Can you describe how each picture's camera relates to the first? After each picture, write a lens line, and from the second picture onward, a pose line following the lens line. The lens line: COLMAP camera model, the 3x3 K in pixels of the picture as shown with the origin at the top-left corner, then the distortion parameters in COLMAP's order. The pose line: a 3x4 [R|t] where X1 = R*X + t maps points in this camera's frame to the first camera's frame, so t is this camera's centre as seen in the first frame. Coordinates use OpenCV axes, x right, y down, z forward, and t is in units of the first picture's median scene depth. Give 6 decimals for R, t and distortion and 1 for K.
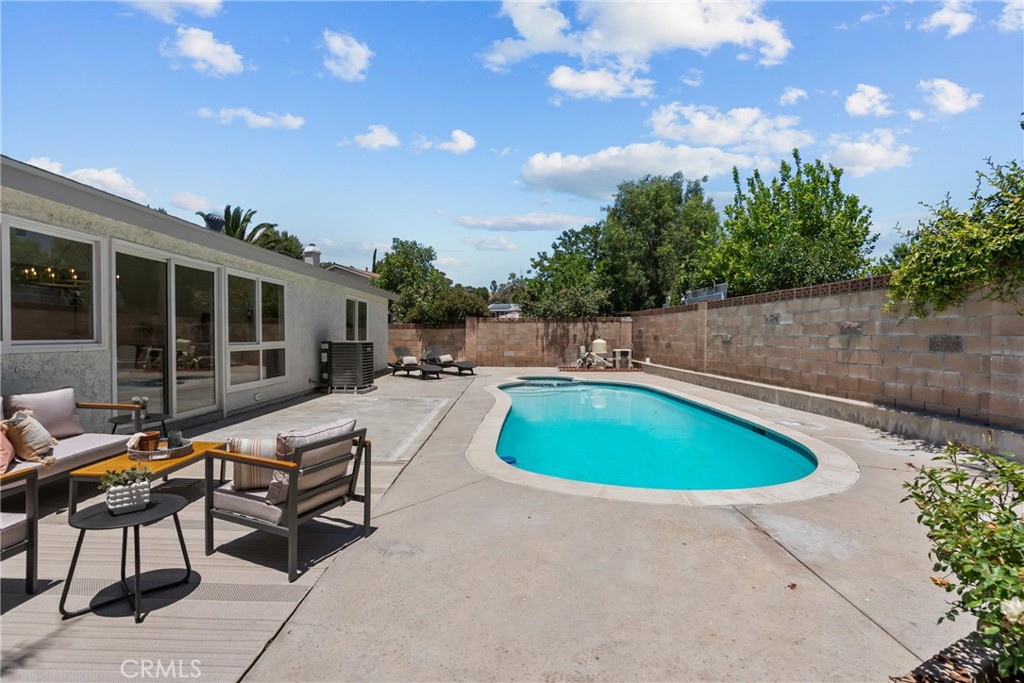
lens RADIAL K [[465.9, 0, 508.0], [0, 465.9, 341.9], [0, 0, 1]] dist [-0.001645, 0.000715]
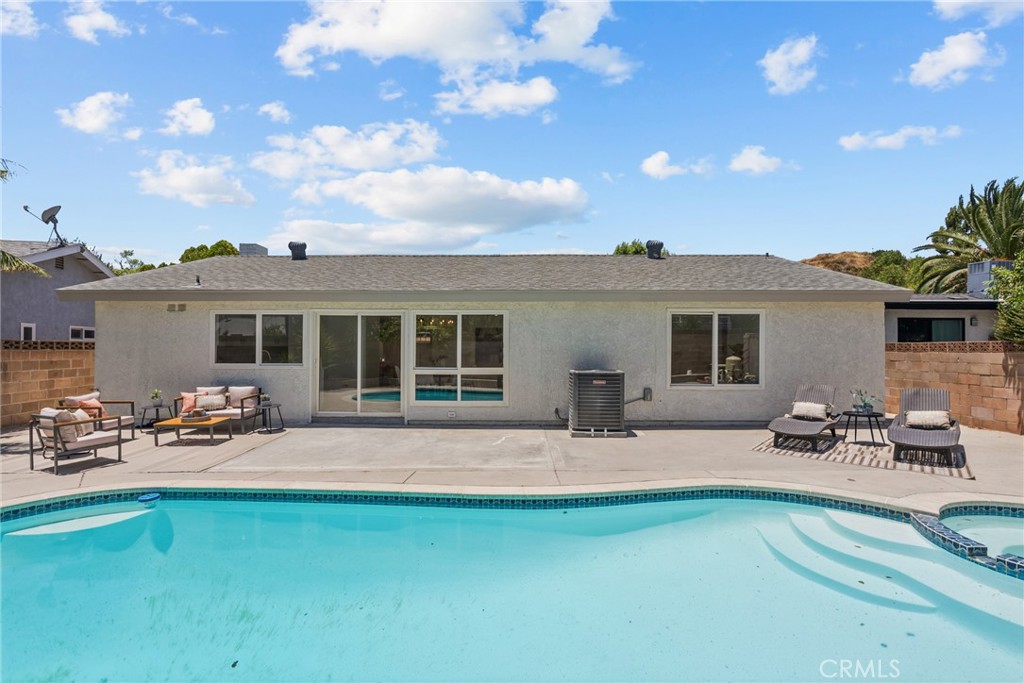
lens RADIAL K [[465.4, 0, 506.2], [0, 465.4, 348.2], [0, 0, 1]] dist [-0.002549, -0.000415]
pose [[-0.011267, -0.000156, -0.999937, 0.633674], [-0.017109, 0.999854, 0.000037, -0.050657], [0.999790, 0.017109, -0.011268, 1.148664]]
